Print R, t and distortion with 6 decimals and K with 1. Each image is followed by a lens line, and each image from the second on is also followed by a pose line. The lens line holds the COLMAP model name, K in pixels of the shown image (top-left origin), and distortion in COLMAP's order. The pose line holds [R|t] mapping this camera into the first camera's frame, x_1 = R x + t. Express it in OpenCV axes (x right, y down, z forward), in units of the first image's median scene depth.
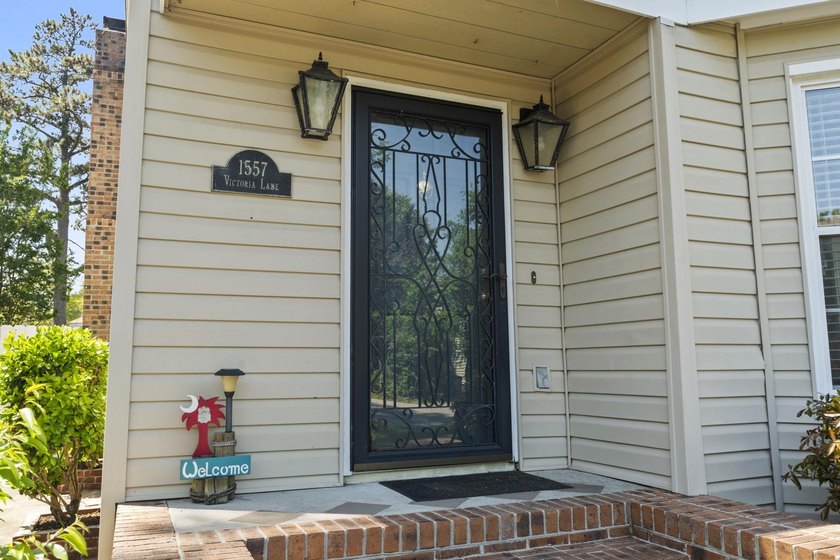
lens RADIAL K [[653.2, 0, 414.6], [0, 653.2, 277.1], [0, 0, 1]] dist [-0.005525, -0.007258]
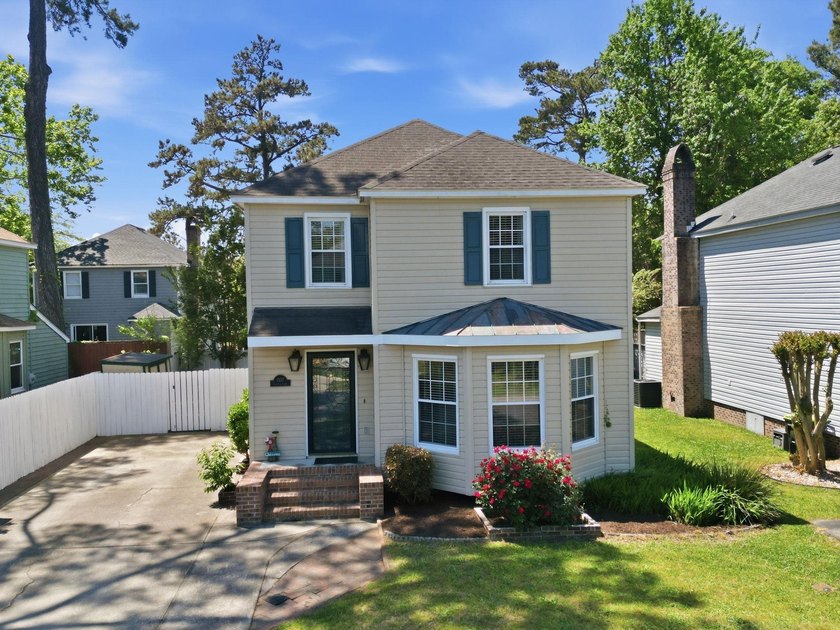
lens RADIAL K [[710.6, 0, 420.0], [0, 710.6, 315.0], [0, 0, 1]] dist [0.074226, -0.066338]
pose [[0.951757, 0.001035, -0.306850, 1.778692], [0.048831, 0.986740, 0.154789, -1.118219], [0.302941, -0.162305, 0.939087, -2.580113]]
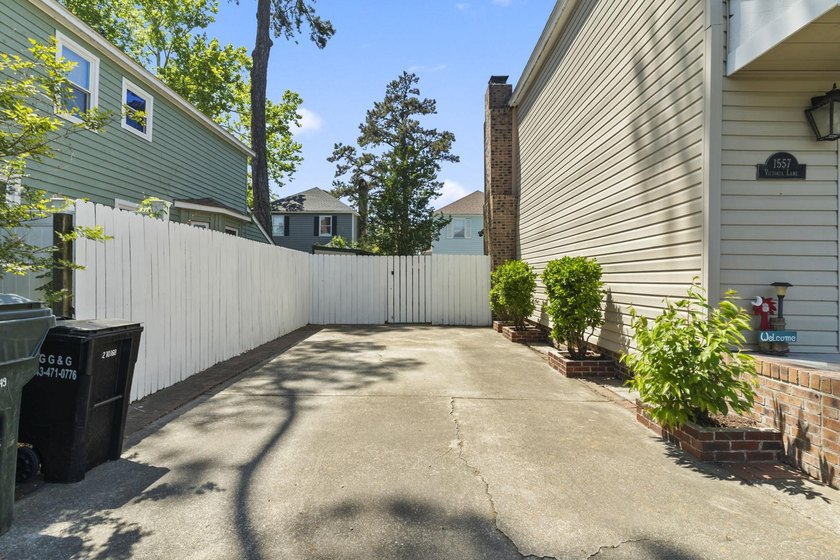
lens RADIAL K [[401.1, 0, 415.0], [0, 401.1, 276.0], [0, 0, 1]] dist [-0.002878, -0.000623]
pose [[0.914076, 0.019043, -0.405096, -0.652854], [0.034558, 0.991606, 0.124592, -0.039317], [0.404069, -0.127886, 0.905745, -0.323224]]
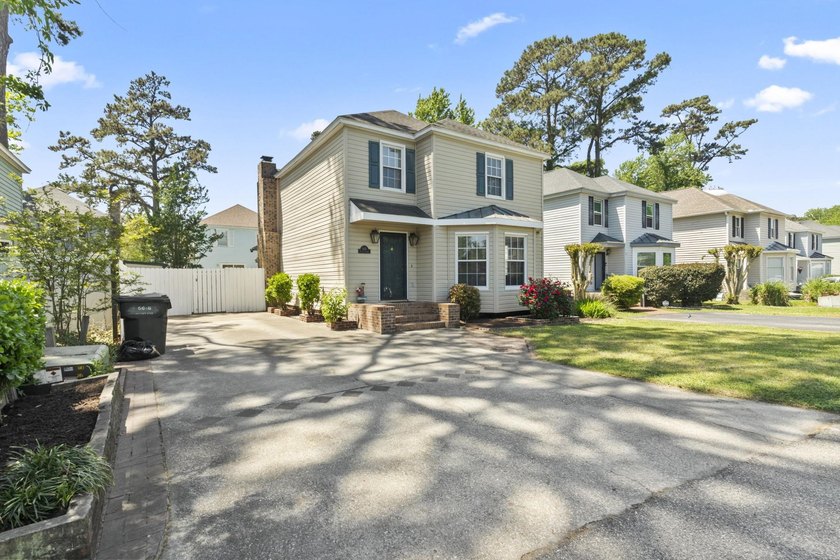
lens RADIAL K [[401.1, 0, 415.0], [0, 401.1, 276.0], [0, 0, 1]] dist [-0.002878, -0.000623]
pose [[0.983654, 0.004890, 0.180003, -0.424024], [-0.027860, 0.991727, 0.125304, -0.368460], [-0.177901, -0.128271, 0.975653, -2.465293]]
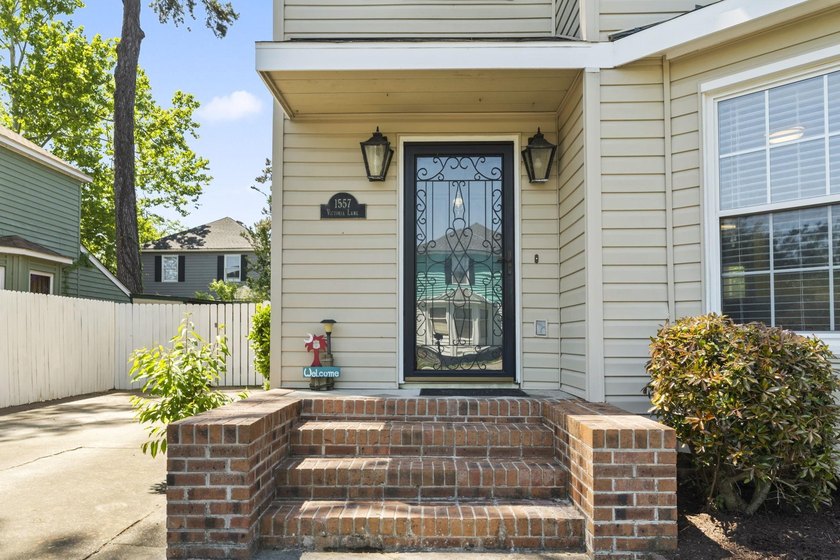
lens RADIAL K [[560.3, 0, 417.1], [0, 560.3, 316.5], [0, 0, 1]] dist [-0.005361, -0.001209]
pose [[0.912483, -0.006302, -0.409066, 0.499970], [0.048008, 0.994623, 0.091766, 0.001707], [0.406288, -0.103373, 0.907879, -0.264825]]
